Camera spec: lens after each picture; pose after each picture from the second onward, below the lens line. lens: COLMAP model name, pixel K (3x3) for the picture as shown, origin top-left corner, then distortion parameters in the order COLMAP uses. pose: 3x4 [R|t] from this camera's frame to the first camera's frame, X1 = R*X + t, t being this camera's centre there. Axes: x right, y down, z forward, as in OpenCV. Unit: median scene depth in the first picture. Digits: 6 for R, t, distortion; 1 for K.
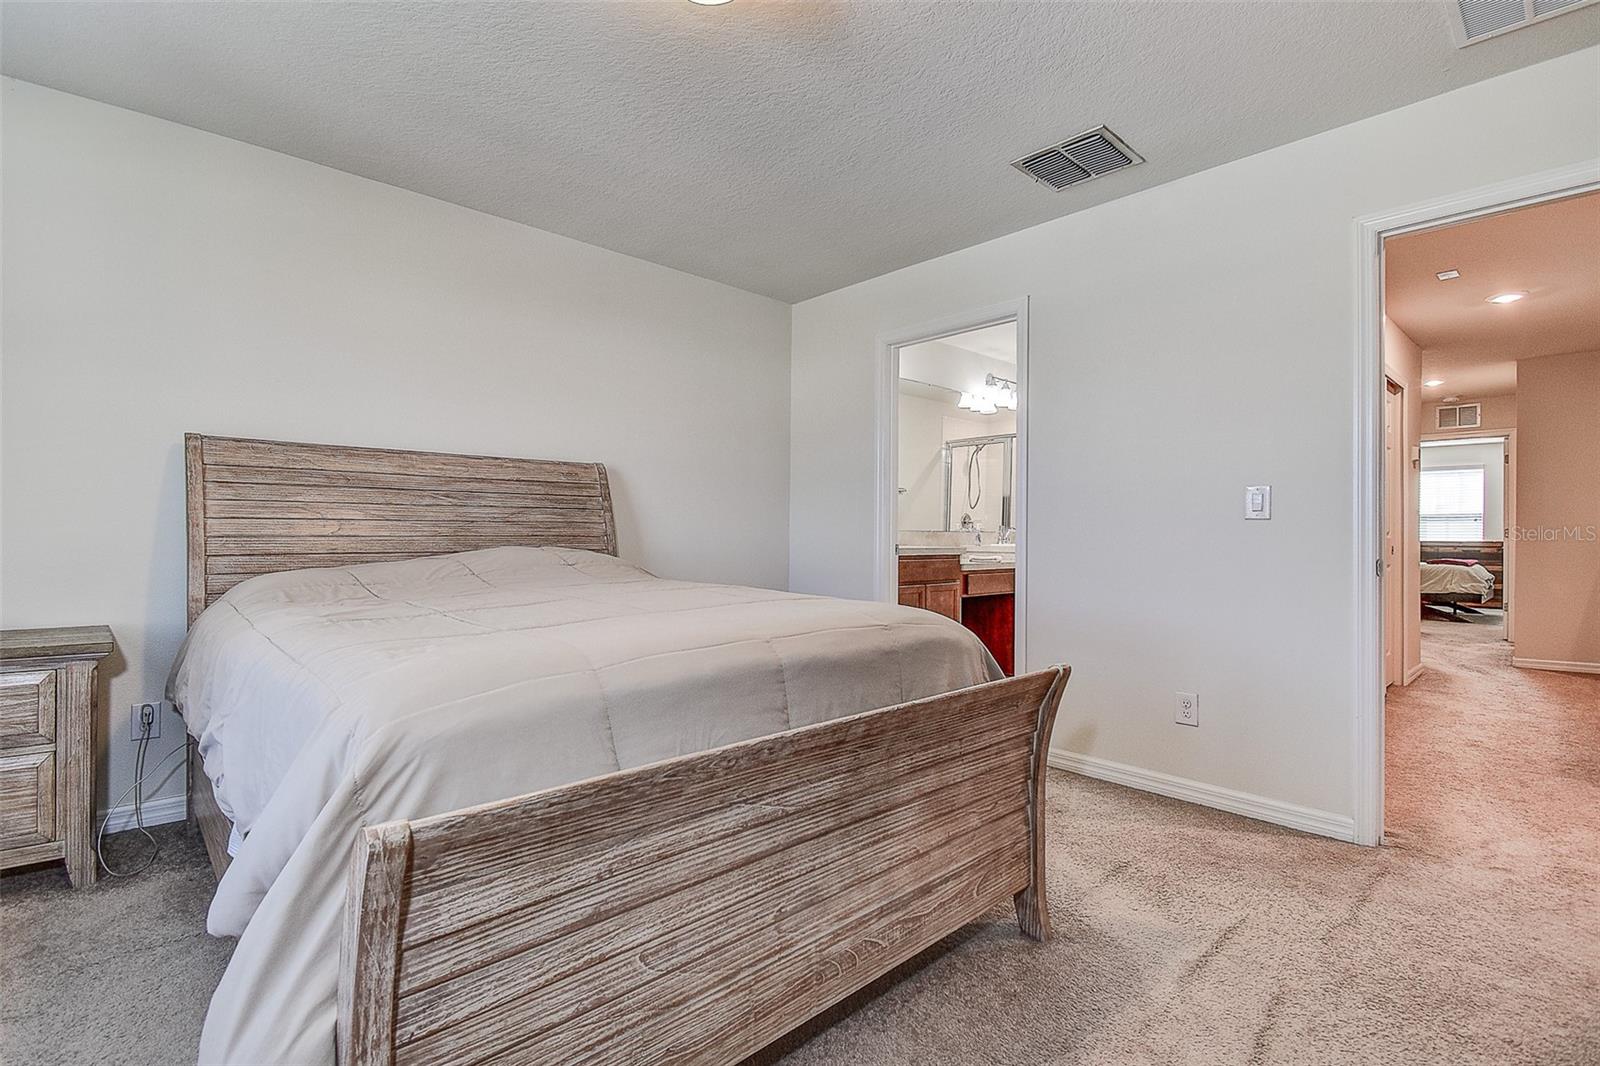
lens RADIAL K [[745.9, 0, 756.0], [0, 745.9, 532.6], [0, 0, 1]] dist [0.023208, -0.000237]
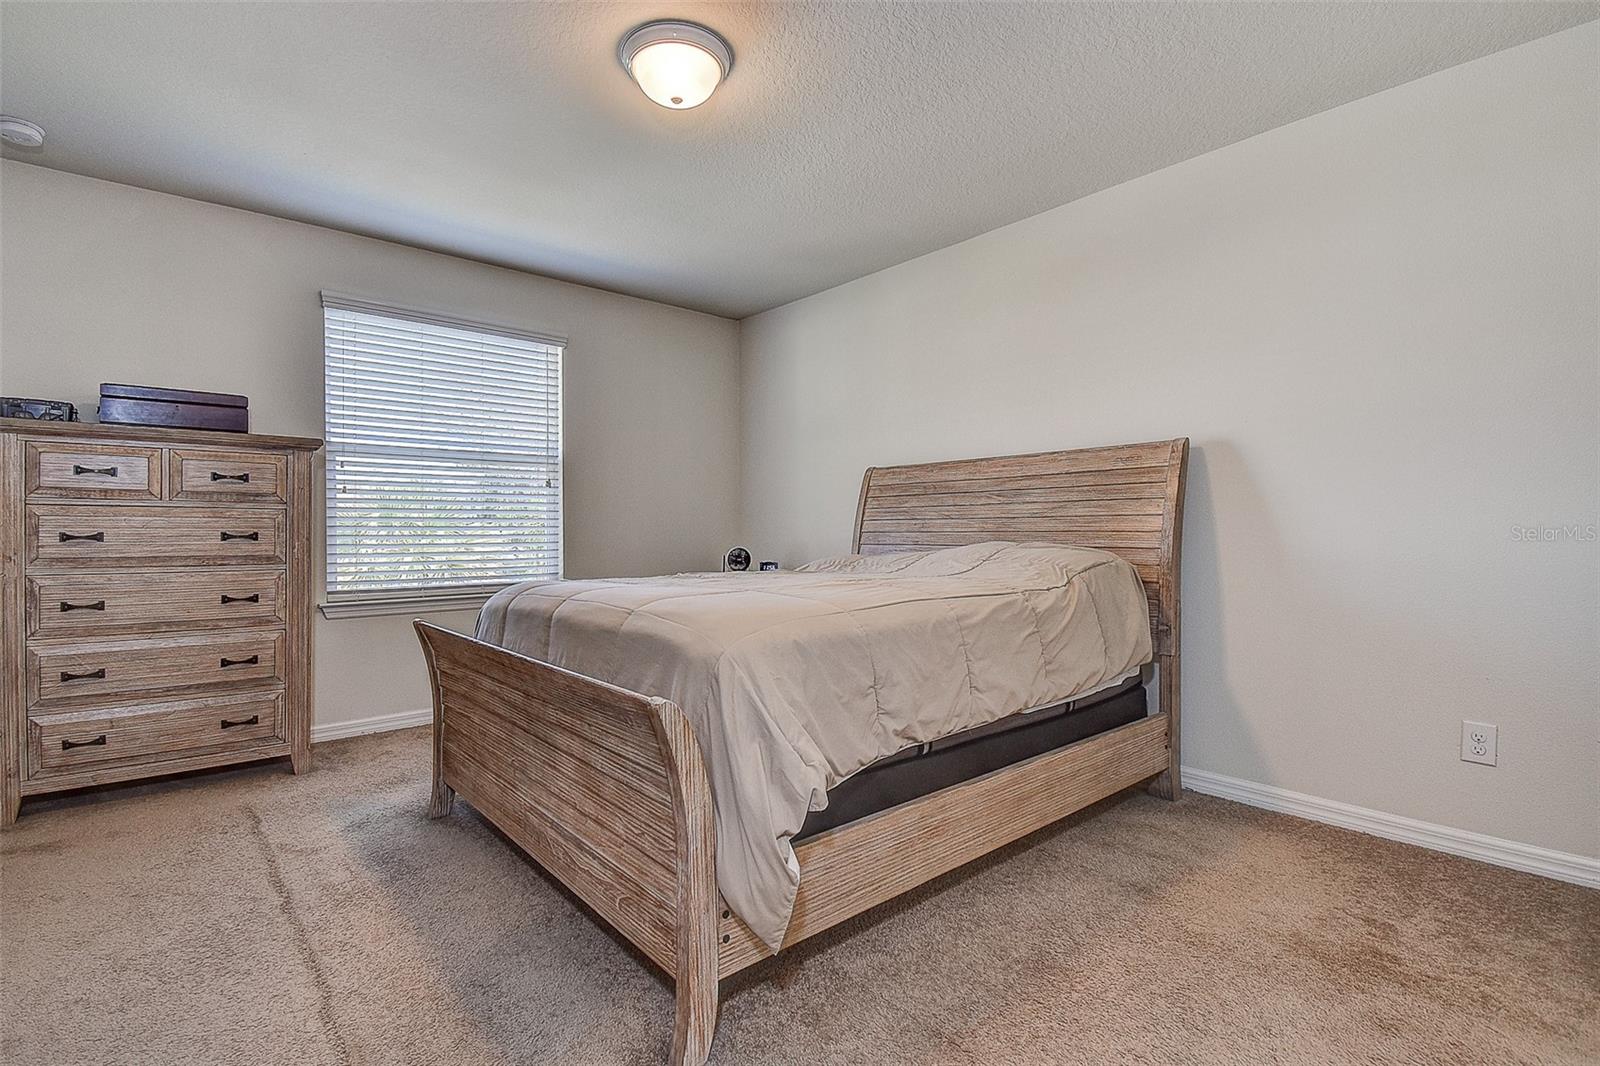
lens RADIAL K [[745.9, 0, 756.0], [0, 745.9, 532.6], [0, 0, 1]] dist [0.023208, -0.000237]
pose [[-0.051827, -0.003390, -0.998650, 0.739218], [0.001901, 0.999992, -0.003494, 0.009652], [0.998654, -0.002080, -0.051820, 0.736090]]
